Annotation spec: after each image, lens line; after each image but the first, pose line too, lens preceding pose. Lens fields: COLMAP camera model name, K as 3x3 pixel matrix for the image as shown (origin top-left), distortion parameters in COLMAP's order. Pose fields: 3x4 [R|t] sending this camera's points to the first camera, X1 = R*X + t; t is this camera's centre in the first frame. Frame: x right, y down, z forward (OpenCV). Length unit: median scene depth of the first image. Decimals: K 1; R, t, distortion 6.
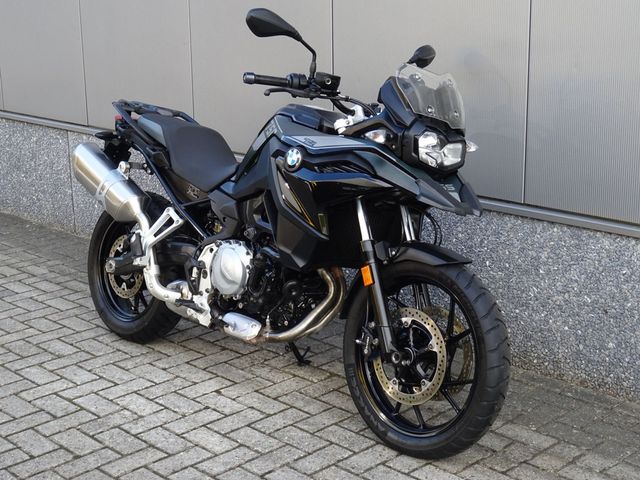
lens RADIAL K [[1067.9, 0, 320.0], [0, 1067.9, 240.0], [0, 0, 1]] dist [-0.002029, -0.062154]
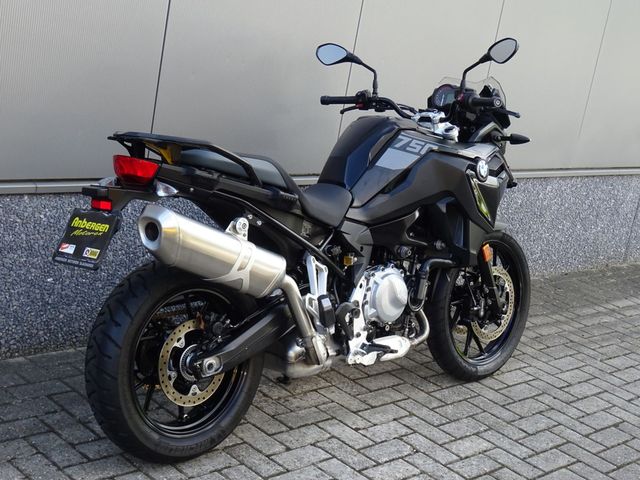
lens RADIAL K [[1067.9, 0, 320.0], [0, 1067.9, 240.0], [0, 0, 1]] dist [-0.002029, -0.062154]
pose [[-0.031273, -0.243327, 0.969440, -0.991444], [0.077905, 0.966370, 0.245070, -0.258543], [-0.996470, 0.083189, -0.011264, 1.056791]]
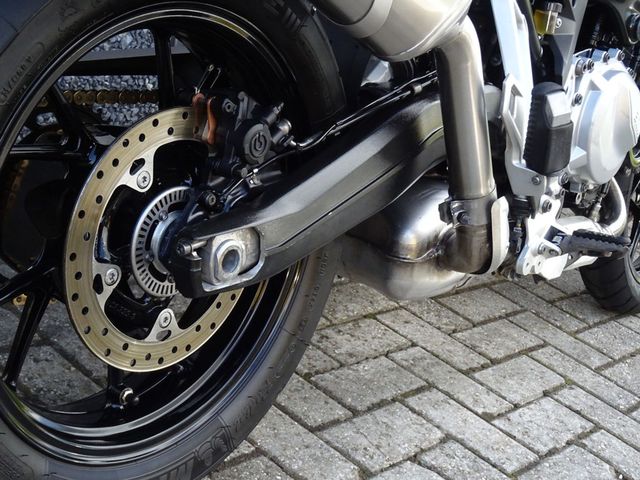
lens RADIAL K [[1067.9, 0, 320.0], [0, 1067.9, 240.0], [0, 0, 1]] dist [-0.002029, -0.062154]
pose [[-0.124833, -0.354440, 0.926709, -0.463280], [-0.050548, 0.935074, 0.350830, -0.068340], [-0.990889, -0.003048, -0.134645, 1.152164]]
